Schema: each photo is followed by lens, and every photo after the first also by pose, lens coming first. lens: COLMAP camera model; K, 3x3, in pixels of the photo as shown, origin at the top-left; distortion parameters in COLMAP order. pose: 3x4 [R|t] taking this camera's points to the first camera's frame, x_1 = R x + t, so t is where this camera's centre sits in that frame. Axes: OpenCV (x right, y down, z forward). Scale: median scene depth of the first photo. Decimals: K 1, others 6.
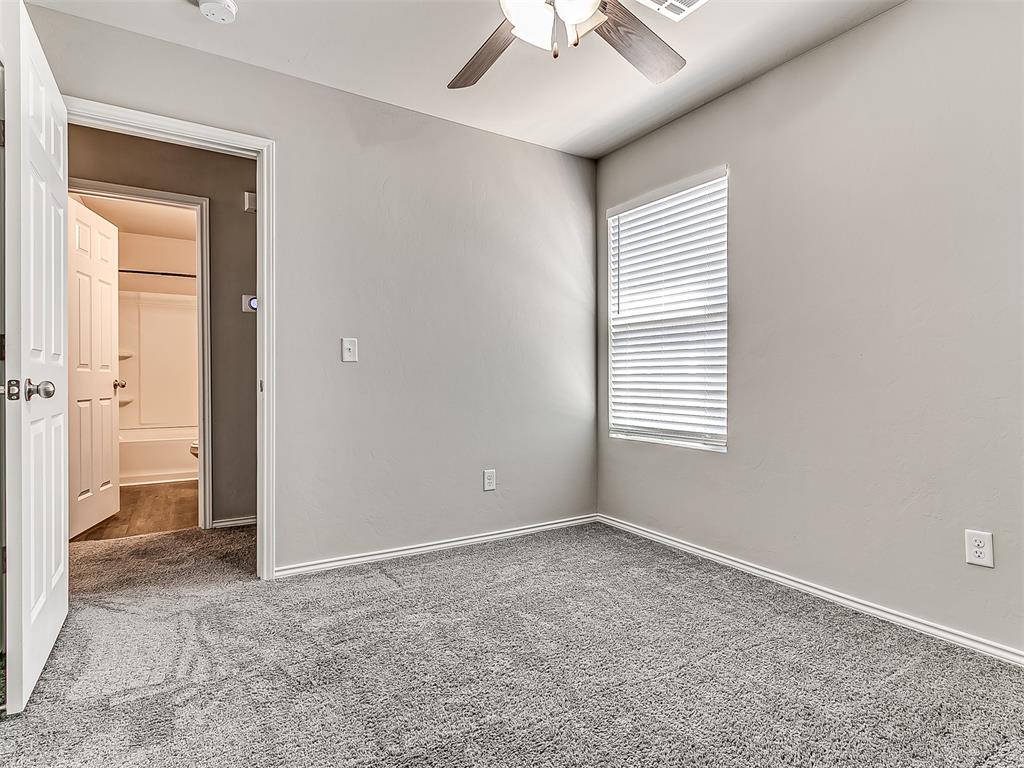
lens RADIAL K [[540.8, 0, 506.4], [0, 540.8, 380.3], [0, 0, 1]] dist [0.002358, 0.000052]
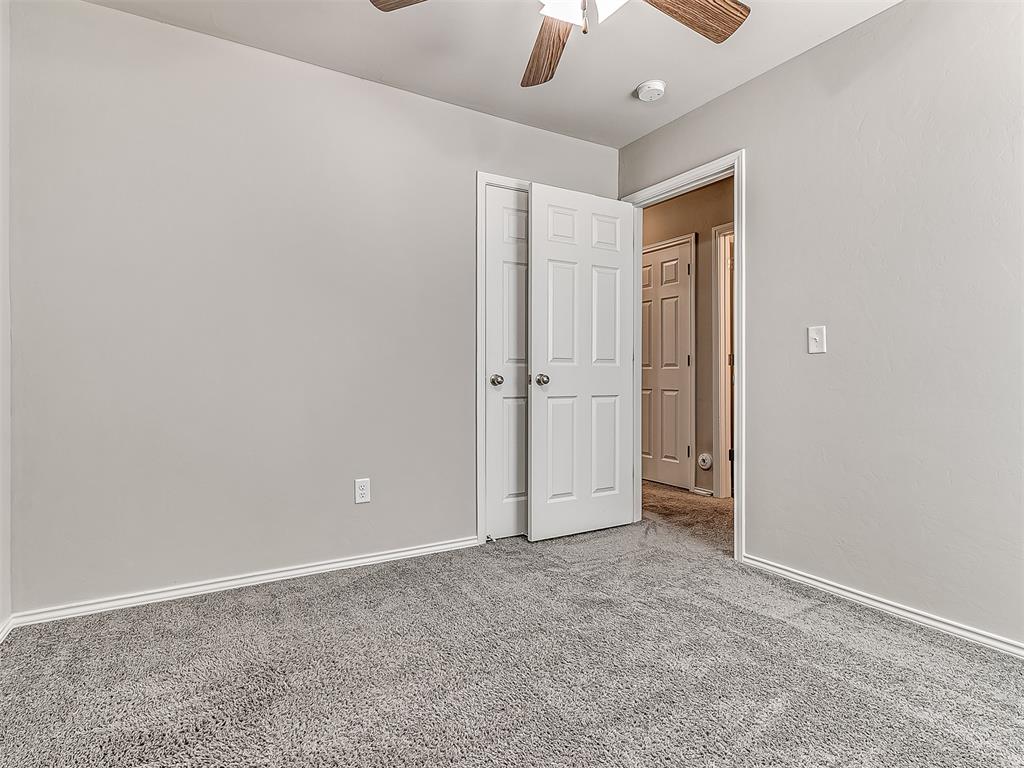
lens RADIAL K [[540.8, 0, 506.4], [0, 540.8, 380.3], [0, 0, 1]] dist [0.002358, 0.000052]
pose [[-0.030073, 0.002120, -0.999545, 0.632309], [-0.005470, 0.999982, 0.002286, 0.010079], [0.999533, 0.005536, -0.030061, 0.560638]]
